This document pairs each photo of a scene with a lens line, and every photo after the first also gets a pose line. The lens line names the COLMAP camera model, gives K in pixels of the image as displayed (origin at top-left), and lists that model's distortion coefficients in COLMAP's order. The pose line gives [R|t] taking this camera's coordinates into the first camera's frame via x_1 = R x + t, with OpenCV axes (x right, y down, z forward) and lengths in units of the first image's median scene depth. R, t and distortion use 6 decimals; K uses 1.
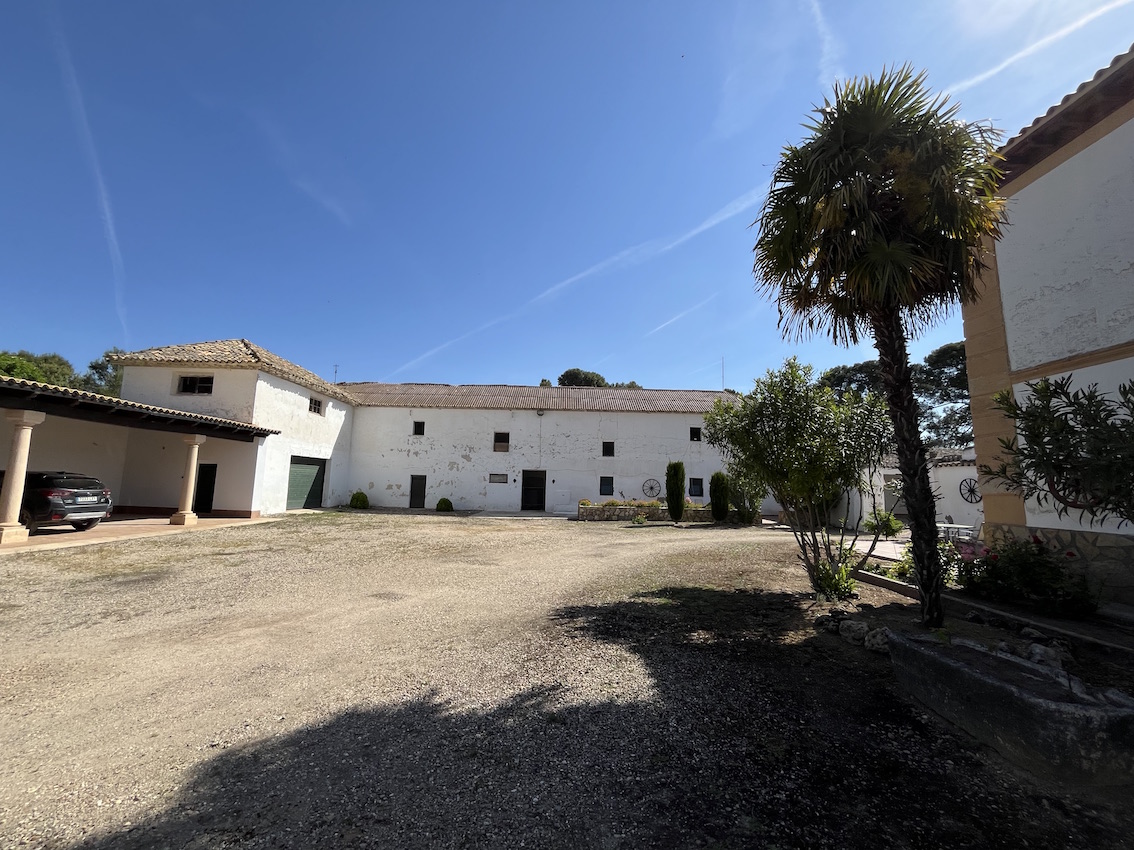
lens RADIAL K [[465.0, 0, 568.9], [0, 465.0, 421.3], [0, 0, 1]] dist [0.000093, 0.000416]
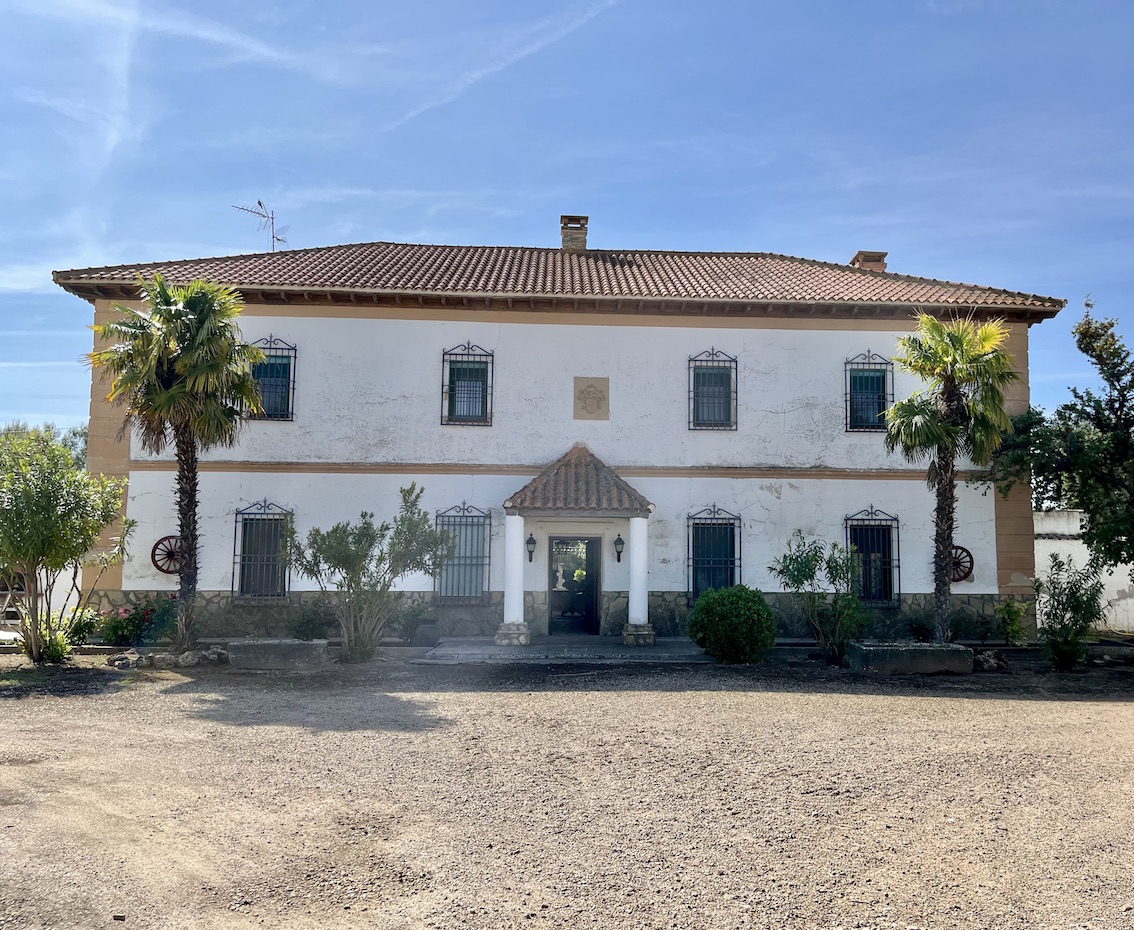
lens RADIAL K [[1052.8, 0, 566.0], [0, 1052.8, 454.7], [0, 0, 1]] dist [-0.015838, 0.000000]
pose [[-0.082012, 0.099287, 0.991673, -0.804771], [-0.143625, 0.983461, -0.110342, 0.006432], [-0.986228, -0.151479, -0.066396, 0.042996]]
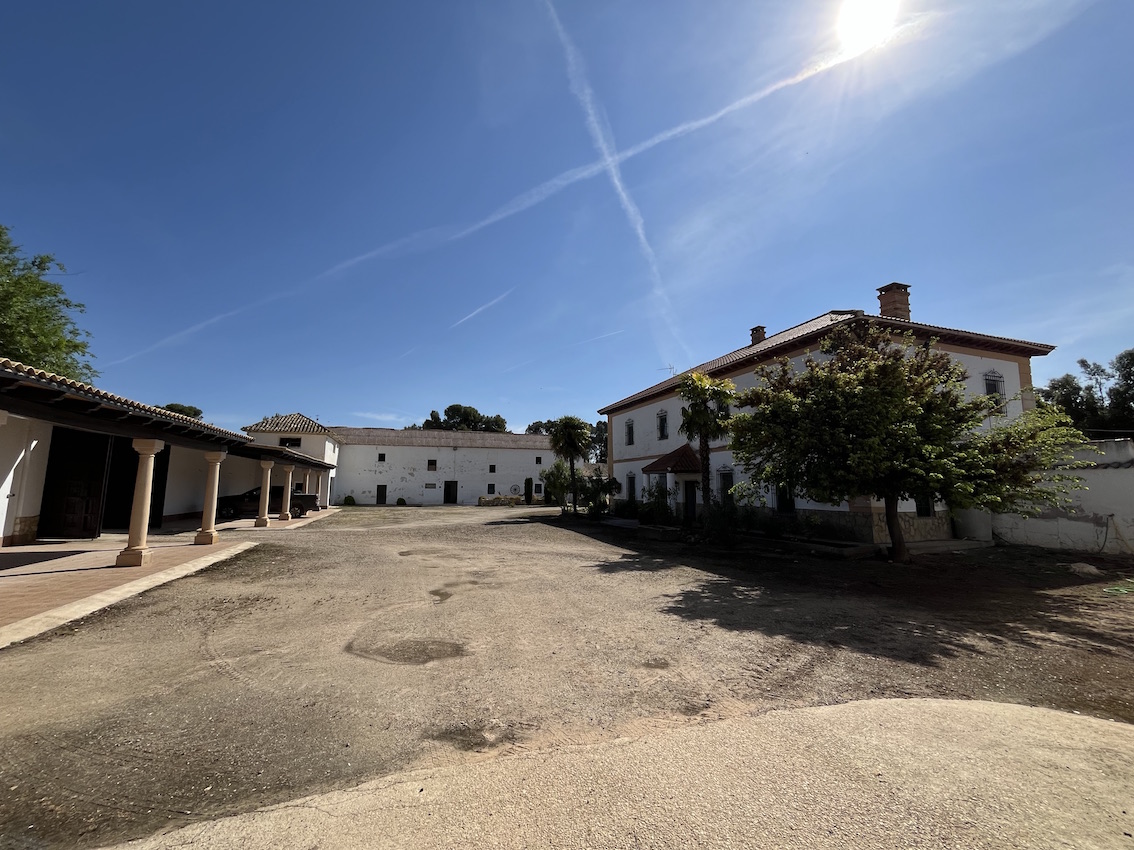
lens RADIAL K [[465.0, 0, 573.5], [0, 465.0, 426.4], [0, 0, 1]] dist [0.000093, 0.000416]
pose [[0.944335, 0.023768, 0.328126, -0.323634], [-0.028408, 0.999553, 0.009355, -0.197726], [-0.327757, -0.018156, 0.944588, -1.235265]]
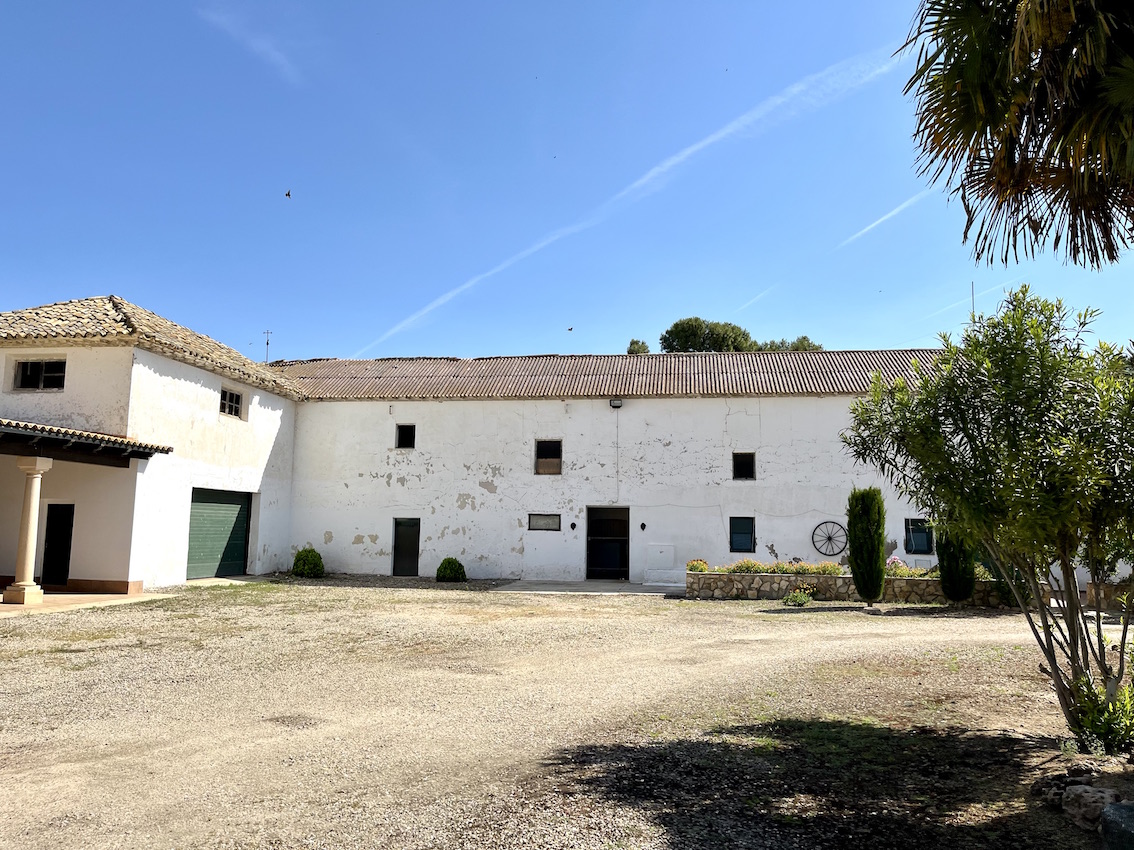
lens RADIAL K [[854.9, 0, 565.6], [0, 854.9, 425.1], [0, 0, 1]] dist [0.071842, -0.086380]
pose [[0.987874, -0.026851, -0.152917, 0.049774], [0.028397, 0.999565, 0.007935, -0.002428], [0.152637, -0.012182, 0.988207, -0.018145]]
